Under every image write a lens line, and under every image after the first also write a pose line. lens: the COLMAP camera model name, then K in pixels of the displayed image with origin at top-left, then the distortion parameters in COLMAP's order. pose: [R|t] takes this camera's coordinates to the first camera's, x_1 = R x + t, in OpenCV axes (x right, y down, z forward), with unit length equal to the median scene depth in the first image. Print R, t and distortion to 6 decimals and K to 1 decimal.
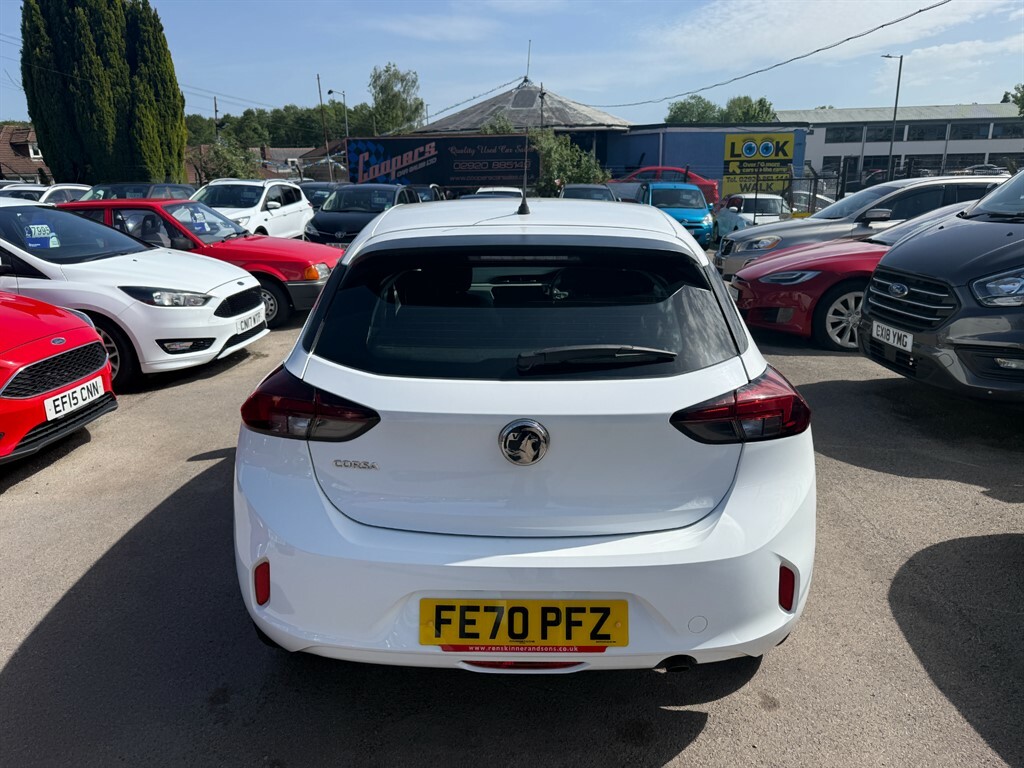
lens RADIAL K [[736.5, 0, 506.7], [0, 736.5, 384.7], [0, 0, 1]] dist [-0.005059, -0.023739]
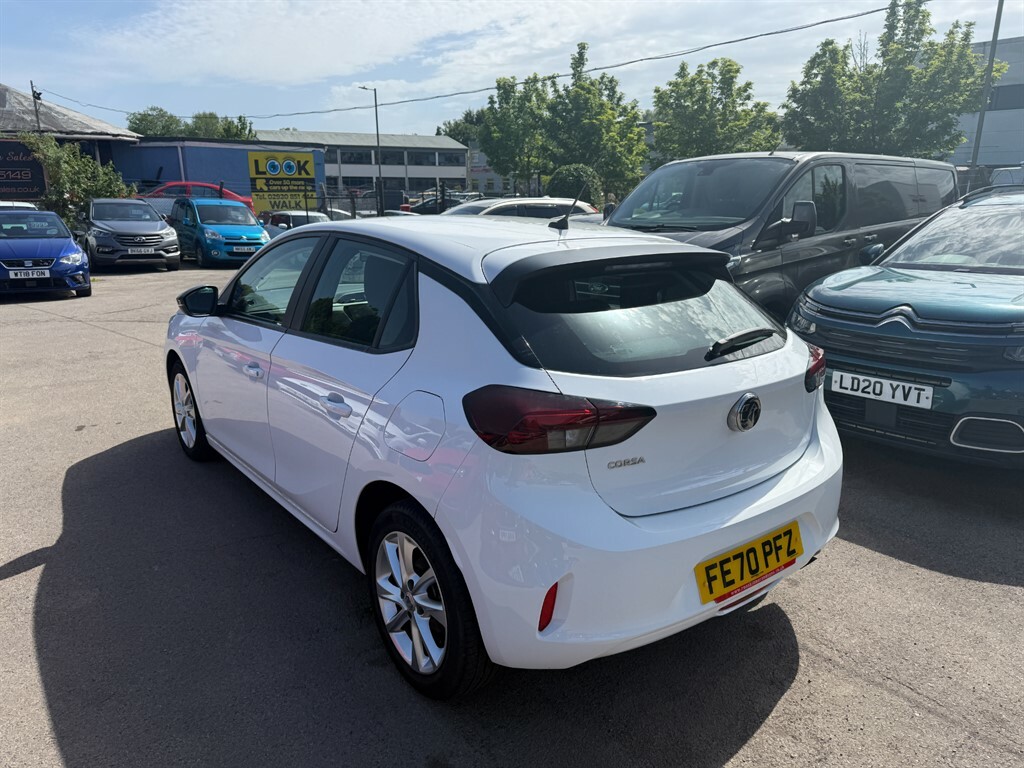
lens RADIAL K [[736.5, 0, 506.7], [0, 736.5, 384.7], [0, 0, 1]] dist [-0.005059, -0.023739]
pose [[0.773386, -0.137814, 0.618774, -0.092492], [0.151498, 0.987981, 0.030691, -0.005796], [-0.615567, 0.070007, 0.784969, 0.025067]]
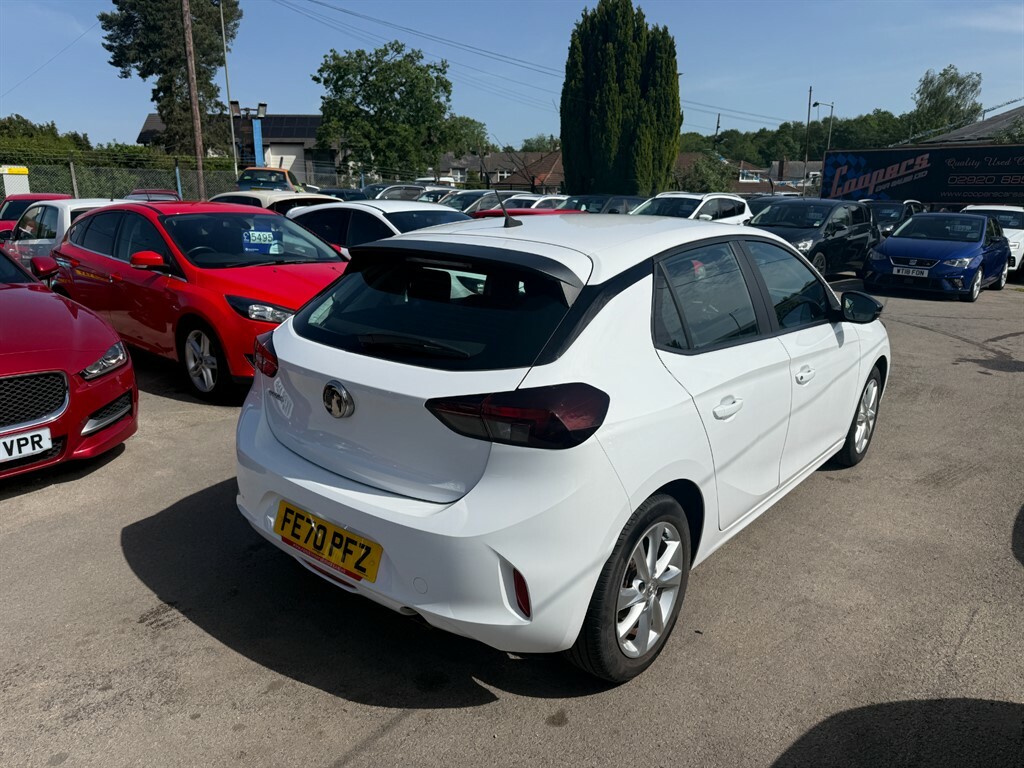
lens RADIAL K [[736.5, 0, 506.7], [0, 736.5, 384.7], [0, 0, 1]] dist [-0.005059, -0.023739]
pose [[0.773043, 0.167595, -0.611814, 0.093243], [-0.177510, 0.983089, 0.045009, -0.005230], [0.609011, 0.073809, 0.789720, 0.014426]]
